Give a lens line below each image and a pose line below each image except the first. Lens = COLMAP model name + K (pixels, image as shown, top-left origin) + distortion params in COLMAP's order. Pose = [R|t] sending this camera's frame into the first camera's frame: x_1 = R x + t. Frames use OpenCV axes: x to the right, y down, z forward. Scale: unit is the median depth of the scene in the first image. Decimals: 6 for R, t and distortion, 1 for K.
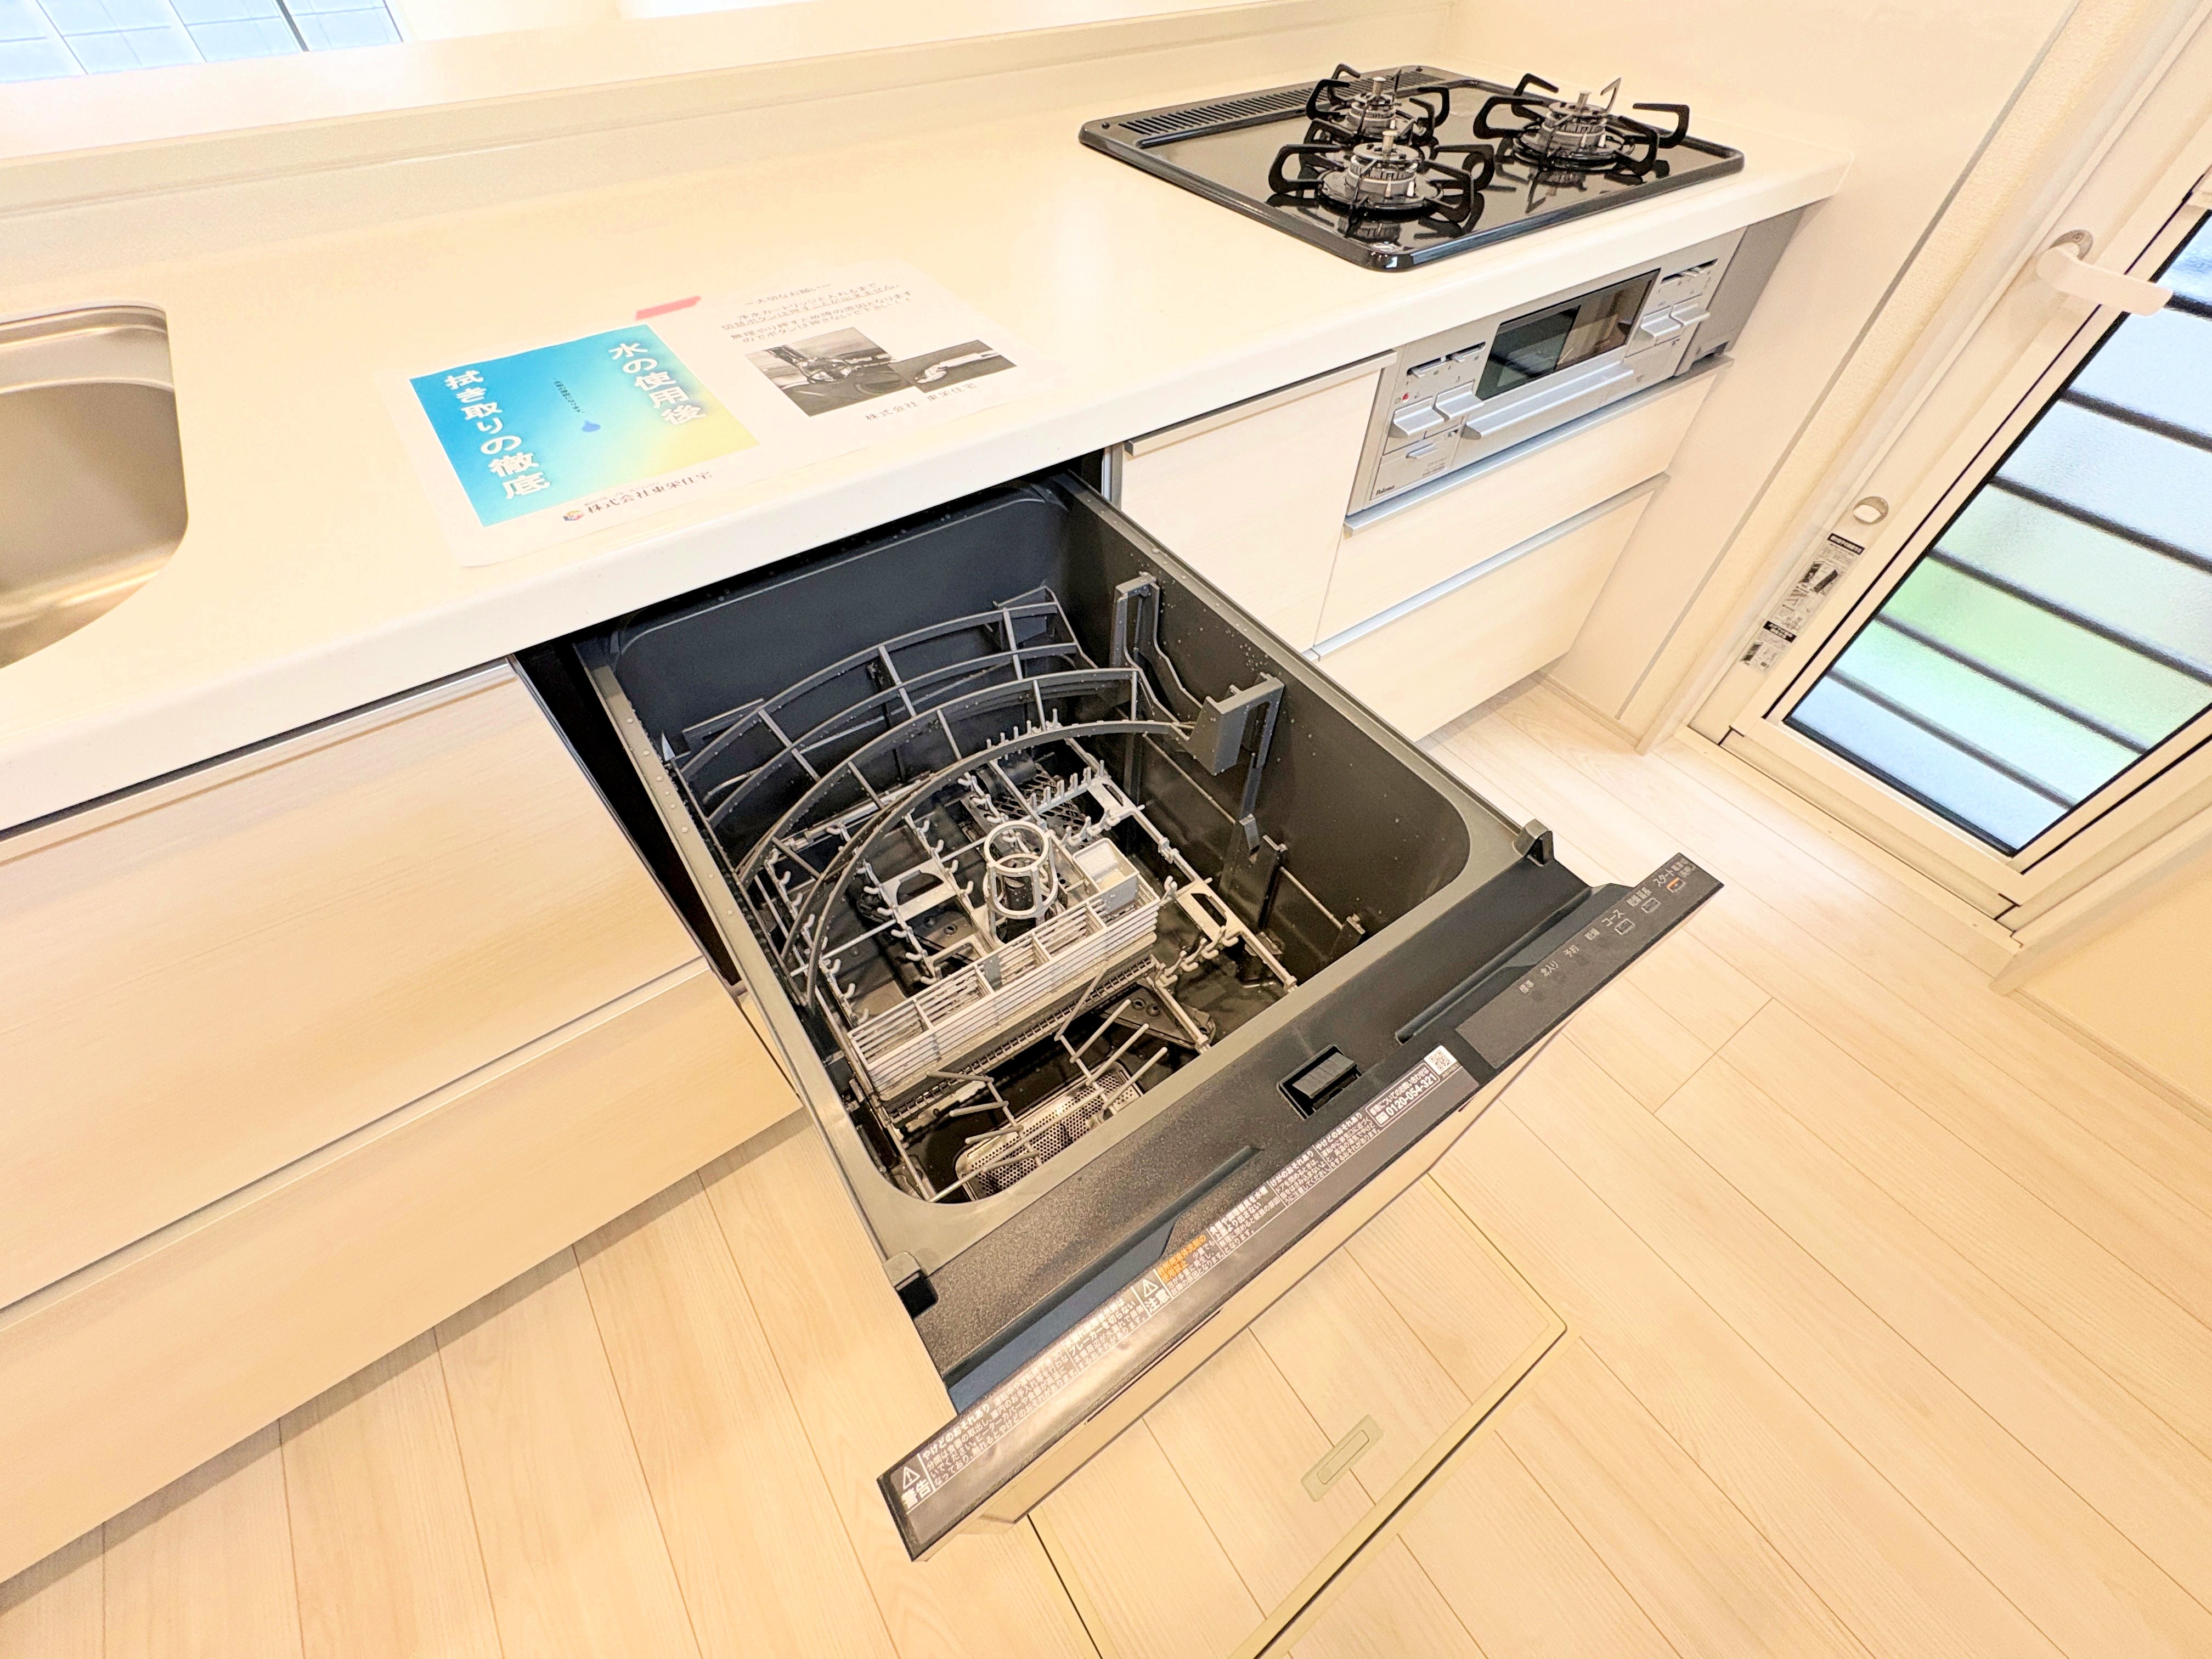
lens RADIAL K [[883.8, 0, 1106.0], [0, 883.8, 829.5], [0, 0, 1]] dist [-0.000109, 0.000175]
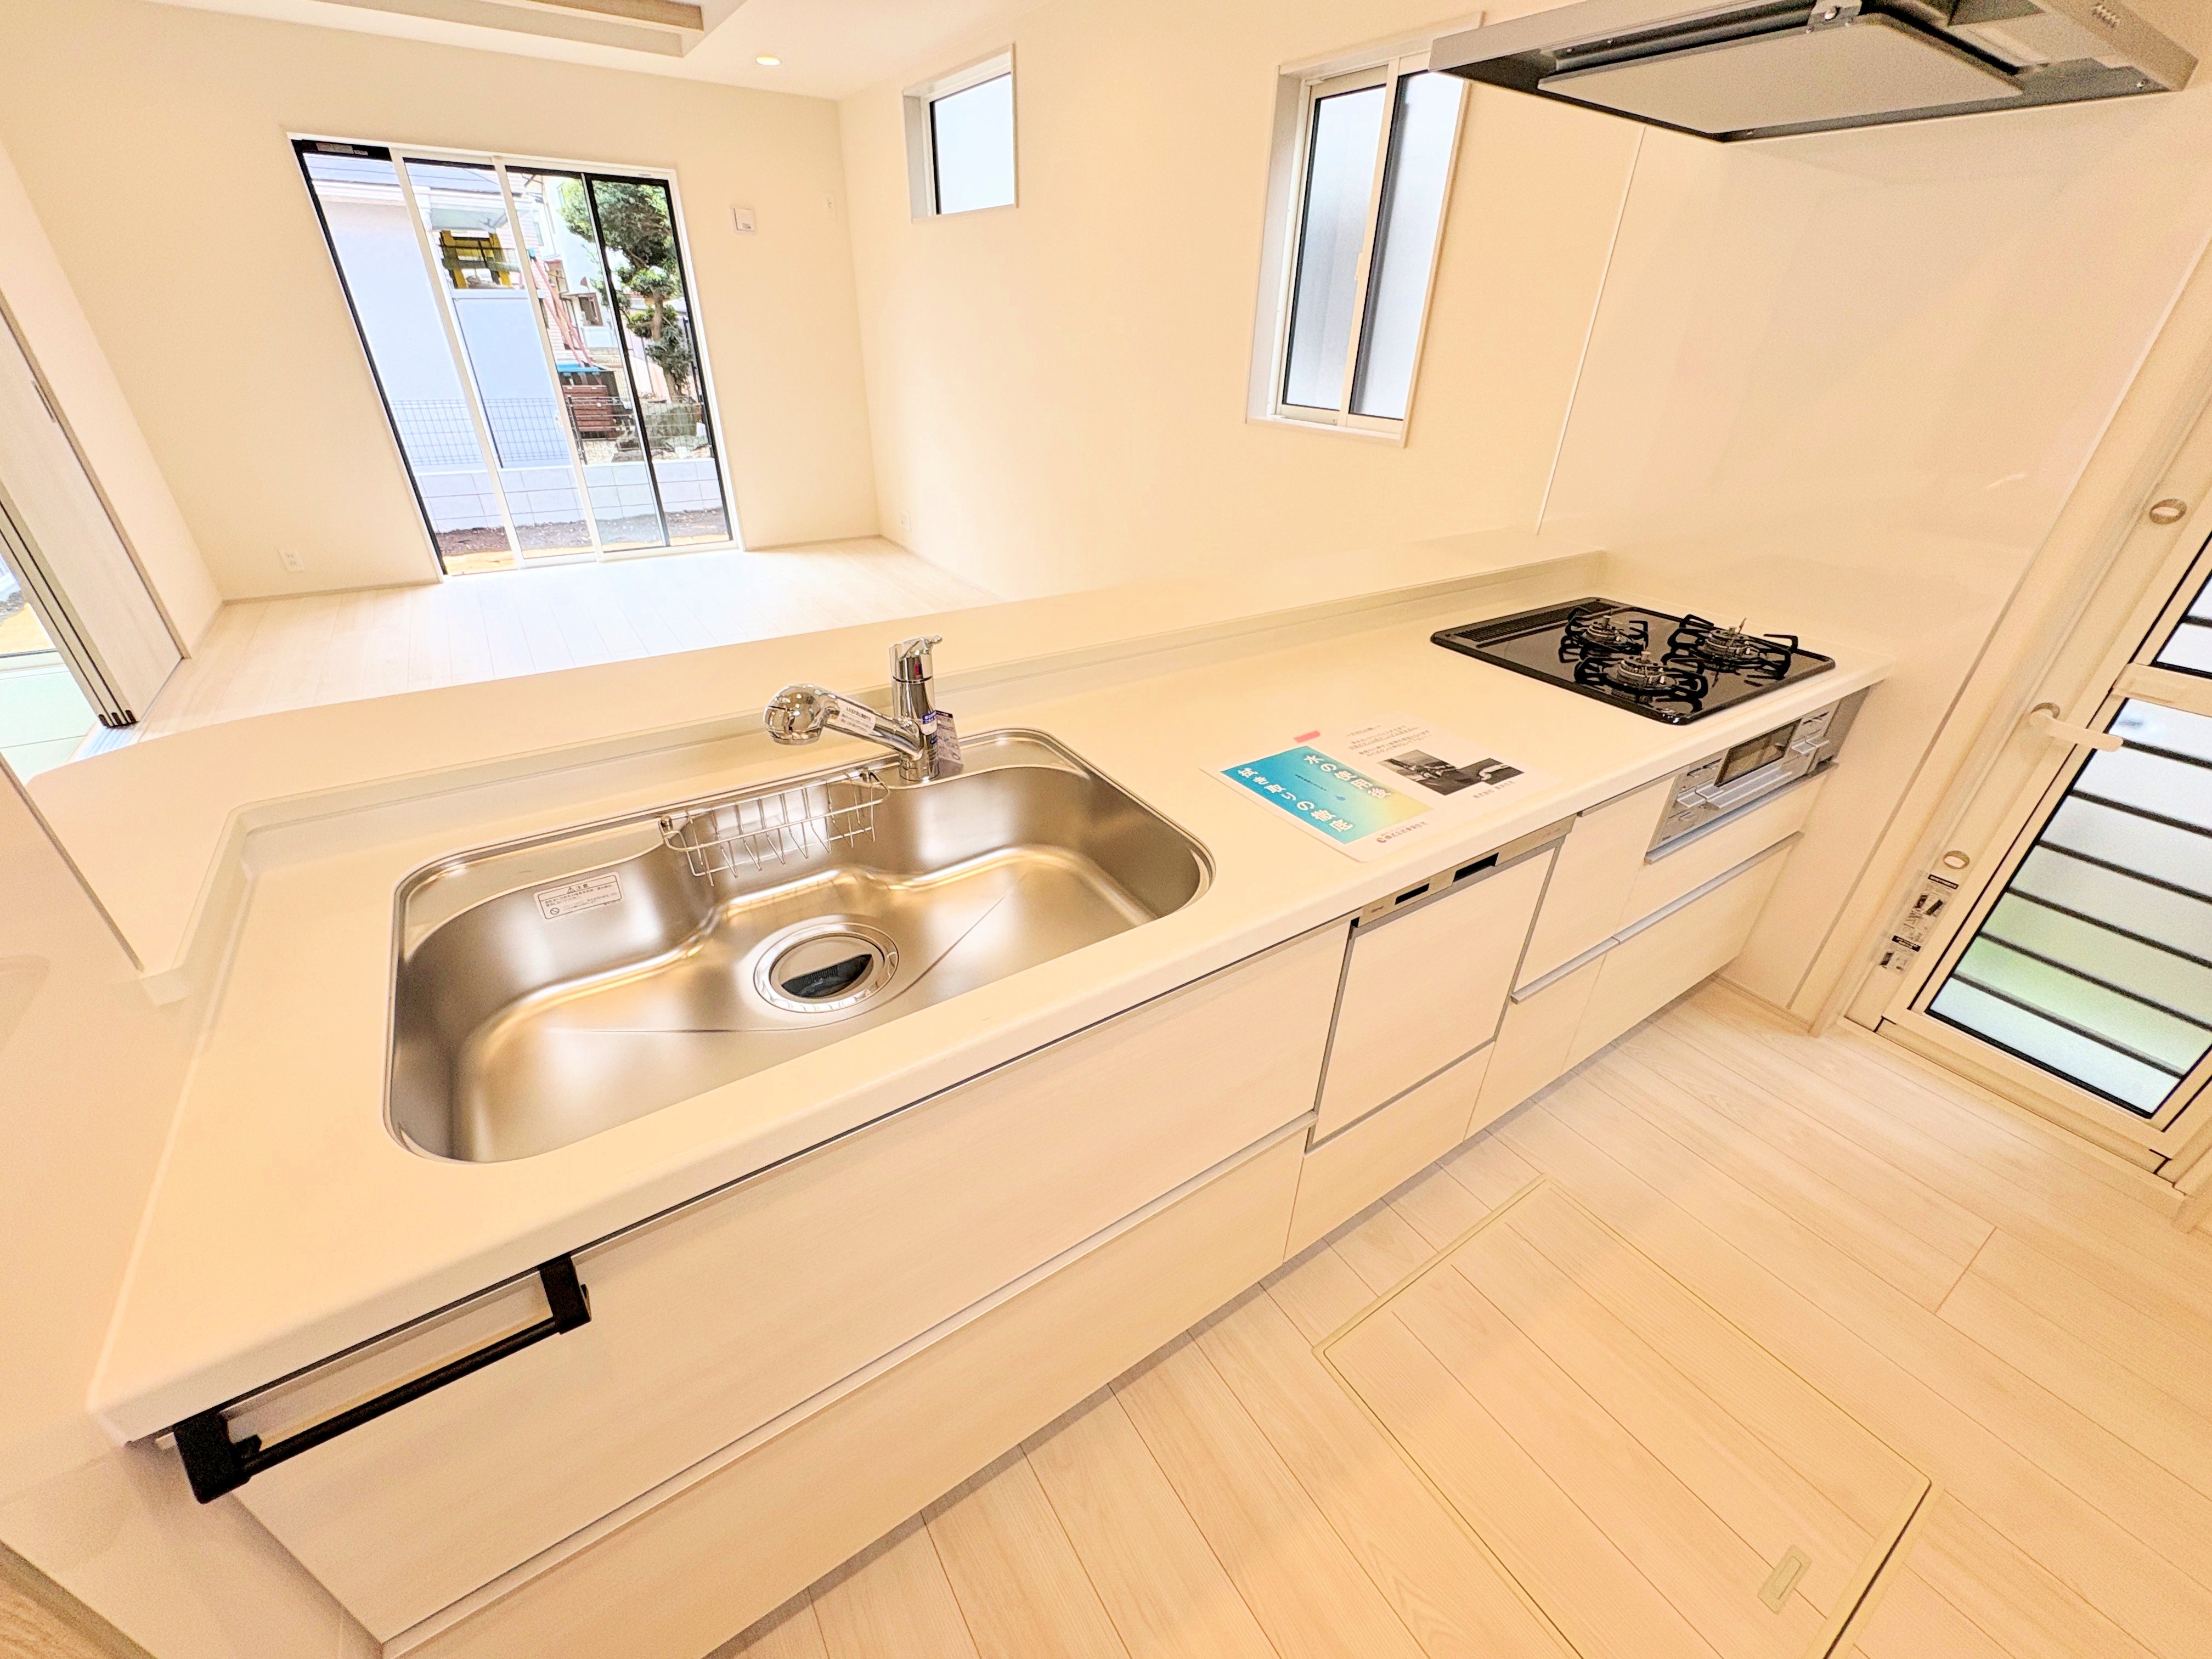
lens RADIAL K [[880.3, 0, 1102.3], [0, 880.3, 828.8], [0, 0, 1]] dist [-0.000956, 0.000004]
pose [[0.999286, 0.027496, -0.025929, -0.620314], [-0.034942, 0.933609, -0.356586, 0.191958], [0.014403, 0.357238, 0.933903, -0.479037]]
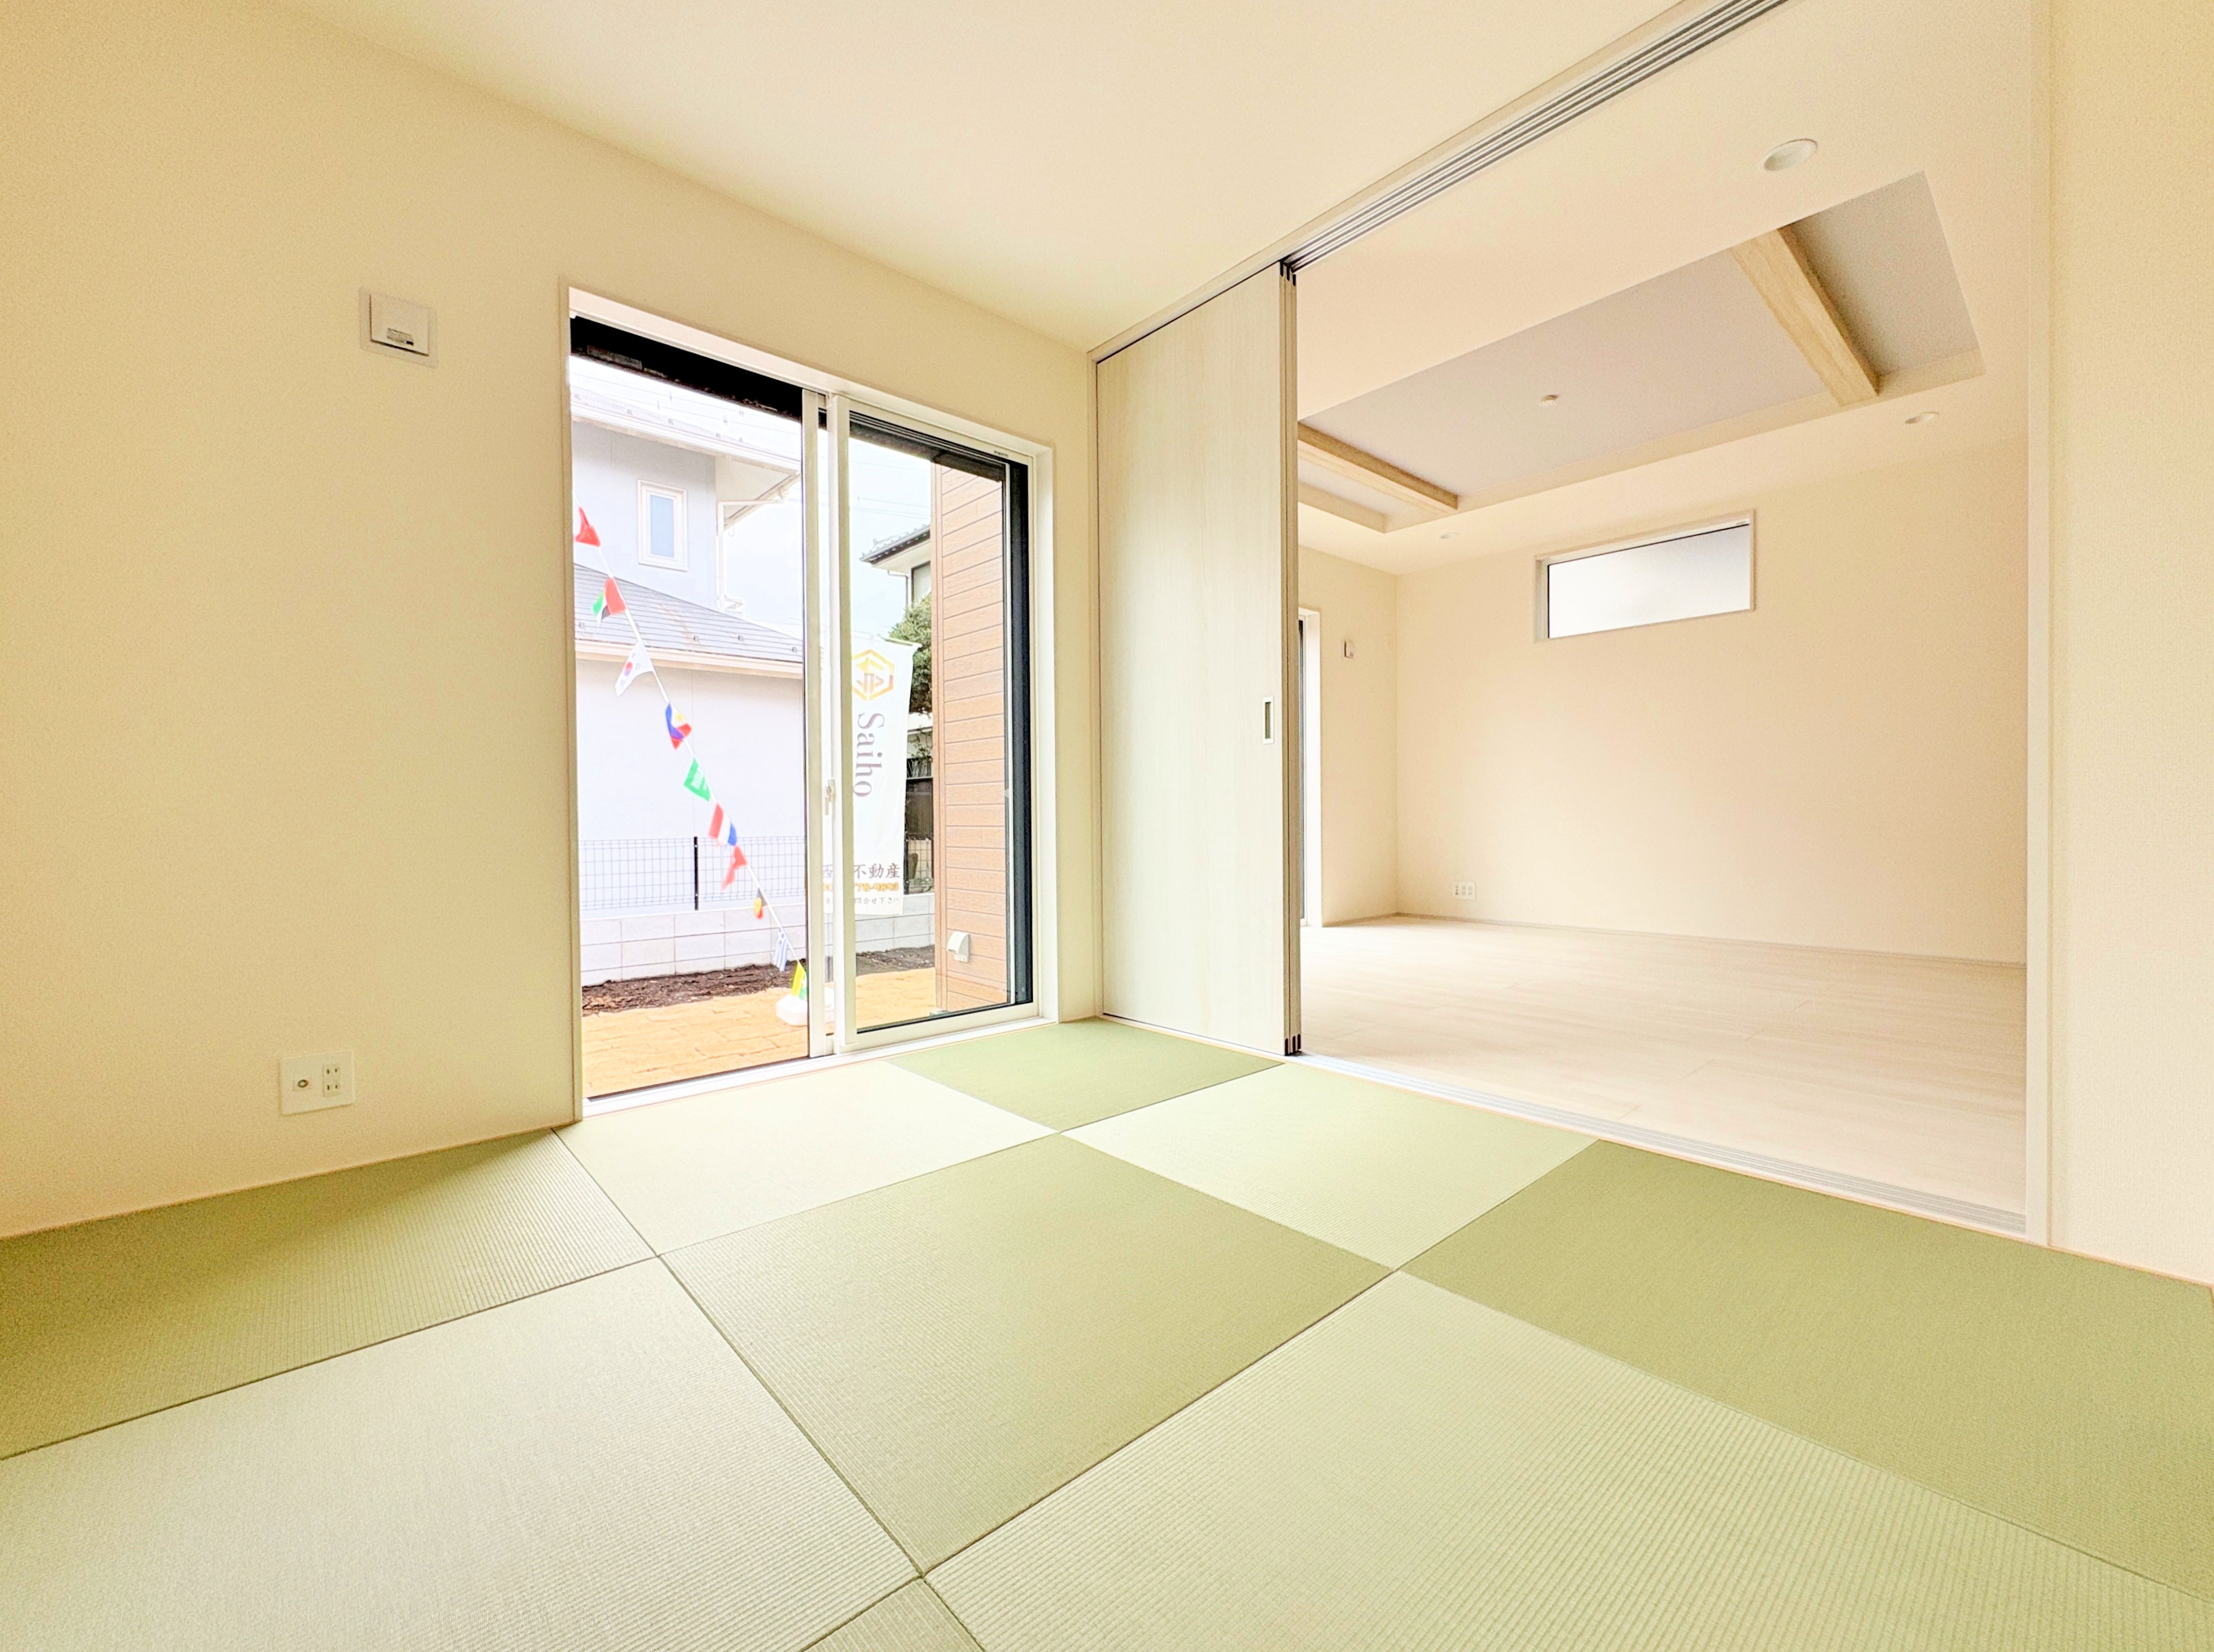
lens RADIAL K [[903.7, 0, 1143.1], [0, 903.7, 820.3], [0, 0, 1]] dist [0.023918, 0.000016]
pose [[0.990435, -0.023522, 0.135961, -5.001695], [0.119940, 0.633903, -0.764056, 0.374765], [-0.068214, 0.773055, 0.630661, 0.106632]]
